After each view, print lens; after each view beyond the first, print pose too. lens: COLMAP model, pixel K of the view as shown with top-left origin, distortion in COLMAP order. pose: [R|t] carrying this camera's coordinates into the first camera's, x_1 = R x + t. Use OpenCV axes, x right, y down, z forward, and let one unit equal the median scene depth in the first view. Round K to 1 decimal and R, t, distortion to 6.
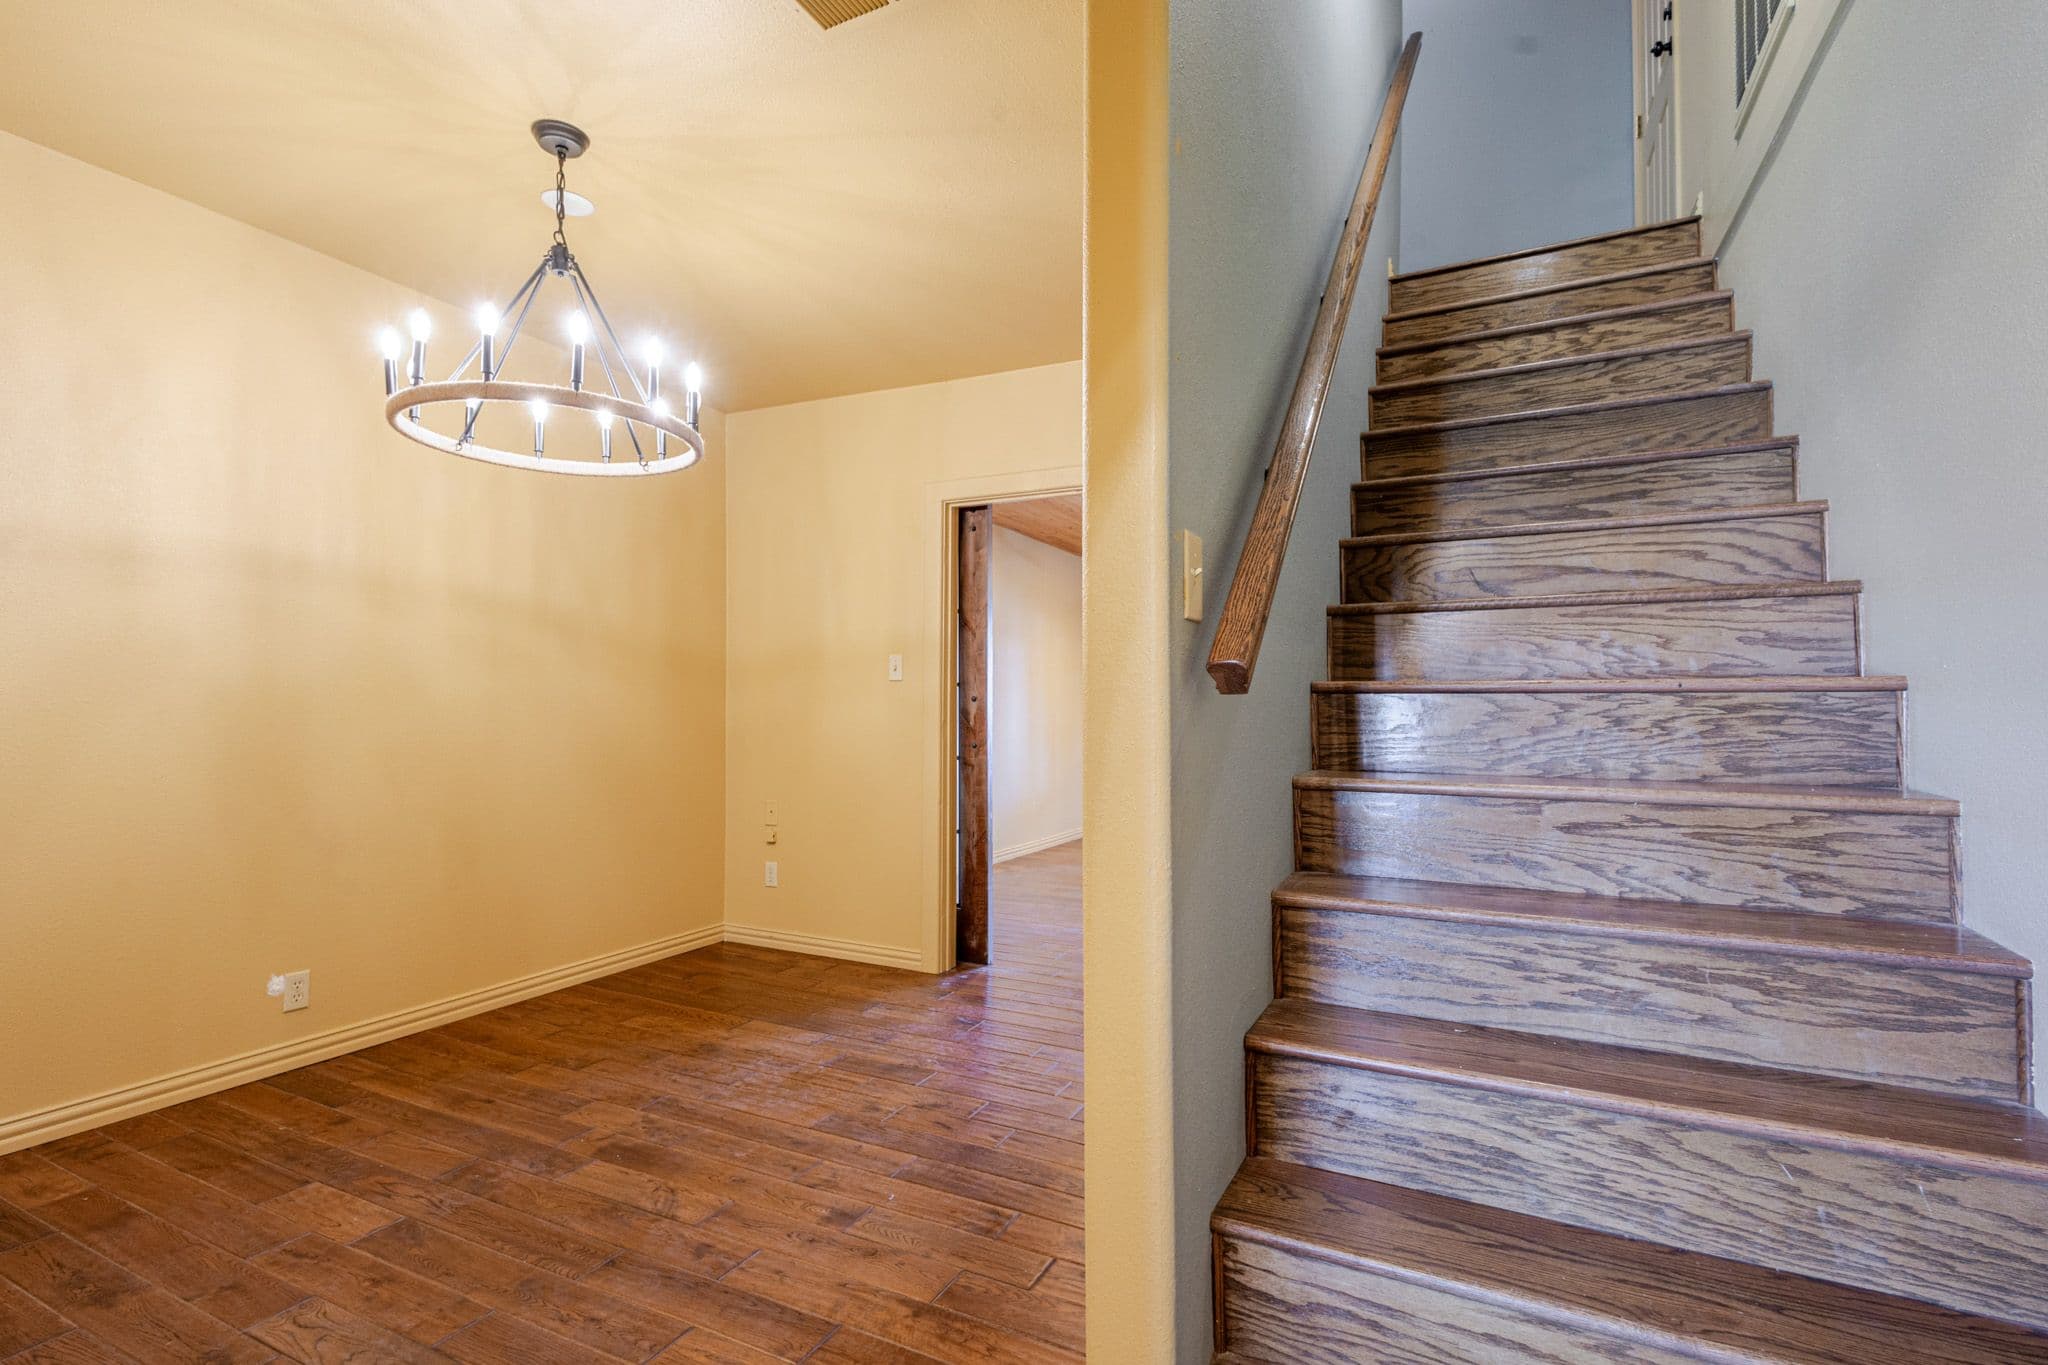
lens RADIAL K [[967.6, 0, 1011.7], [0, 967.6, 680.1], [0, 0, 1]] dist [0.014142, -0.004759]
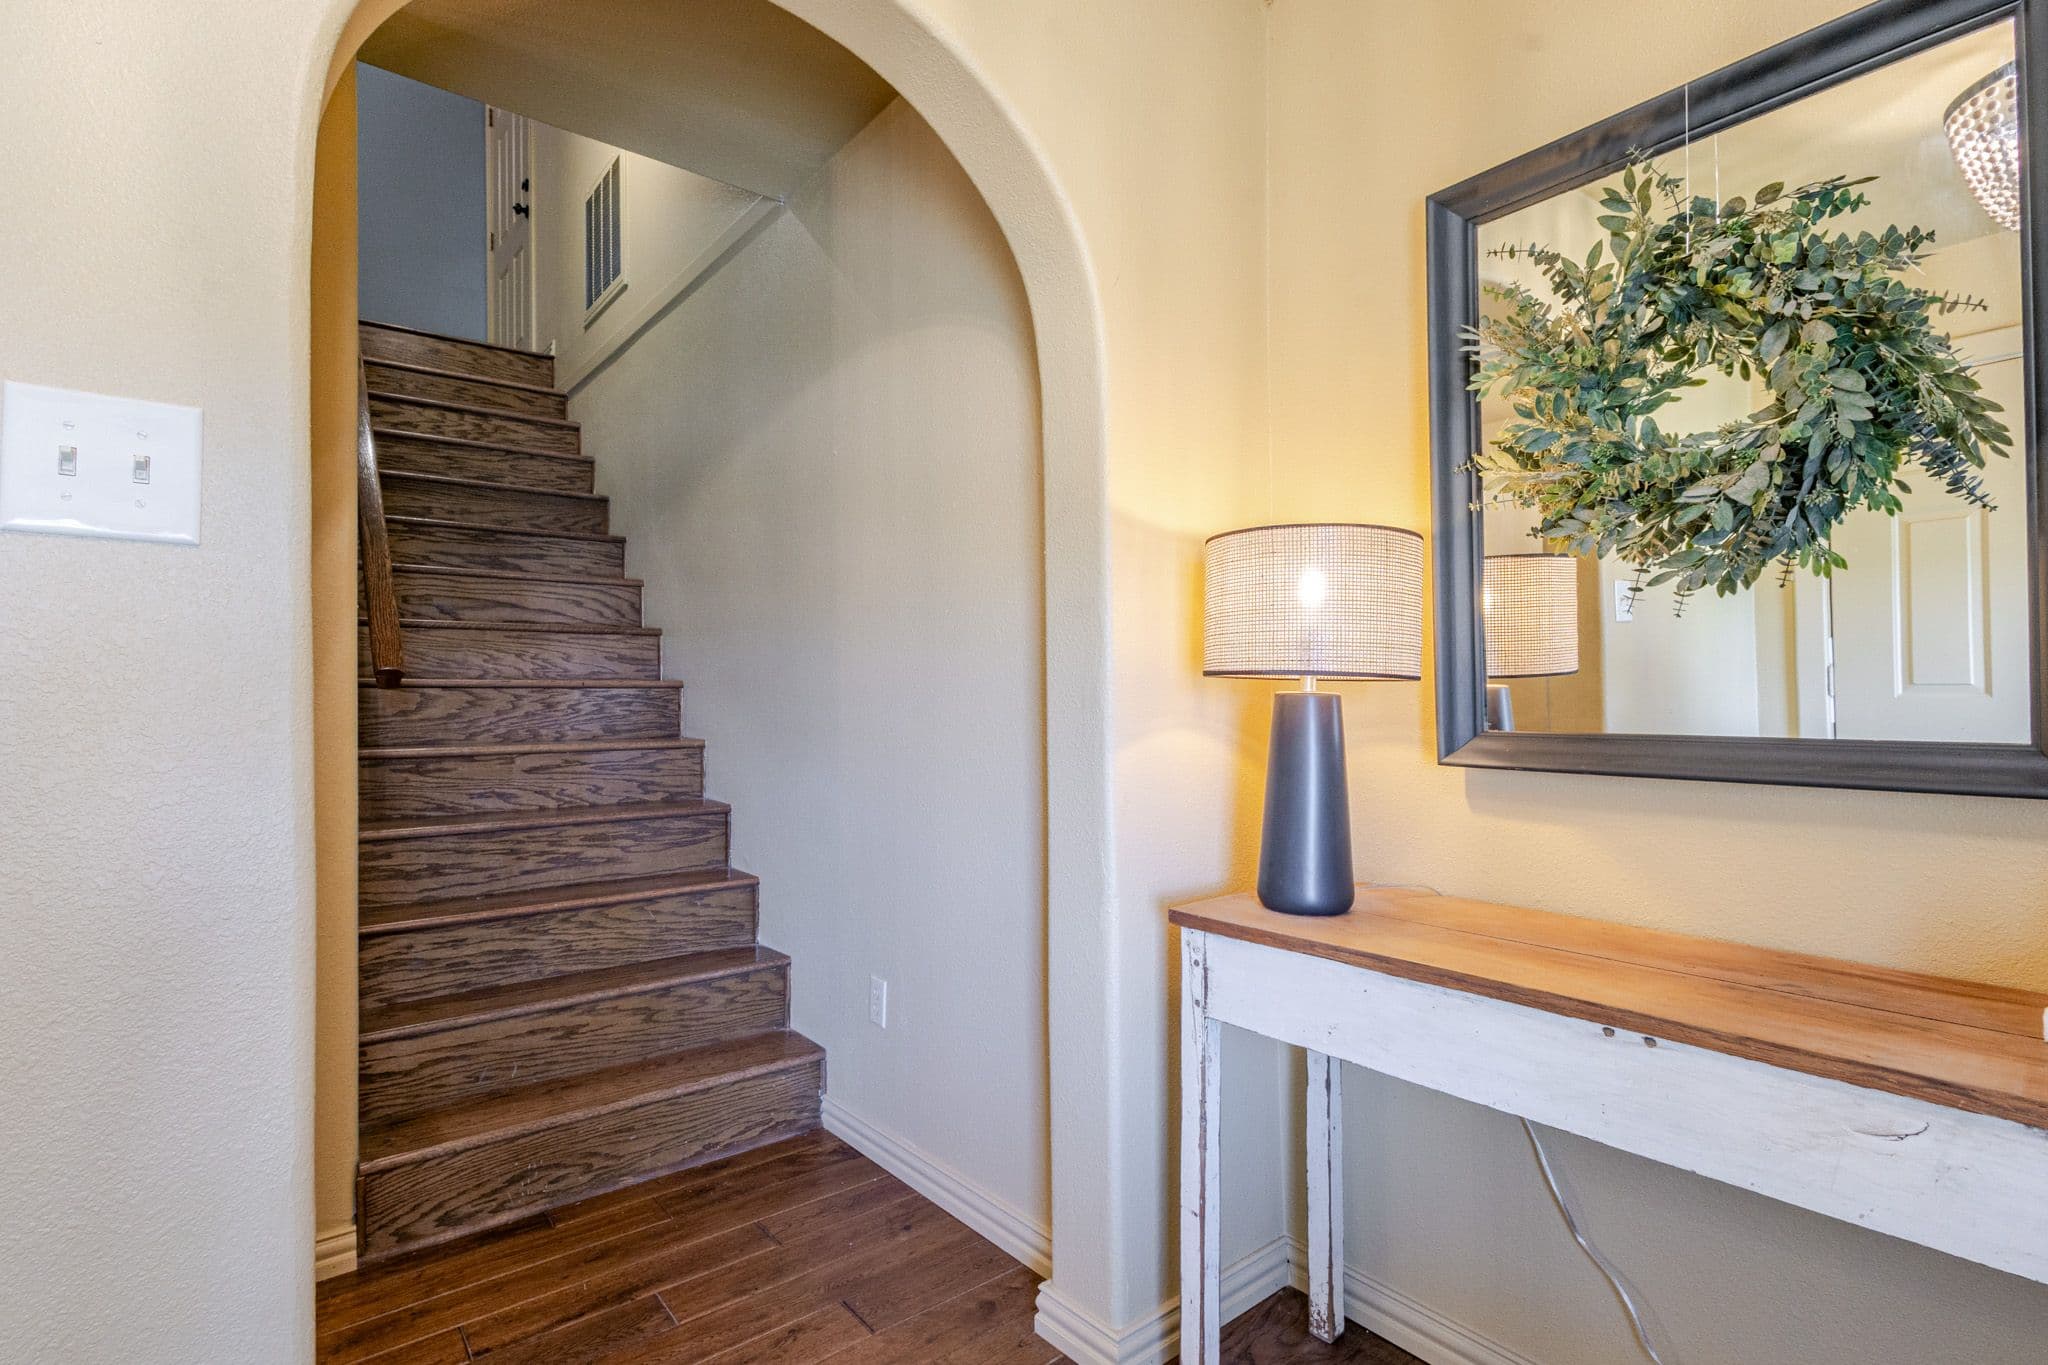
lens RADIAL K [[967.6, 0, 1011.7], [0, 967.6, 680.1], [0, 0, 1]] dist [0.014142, -0.004759]
pose [[0.424801, 0.013164, 0.905191, -0.568317], [-0.018599, 0.999810, -0.005812, -0.006228], [-0.905096, -0.014367, 0.424965, -0.432146]]
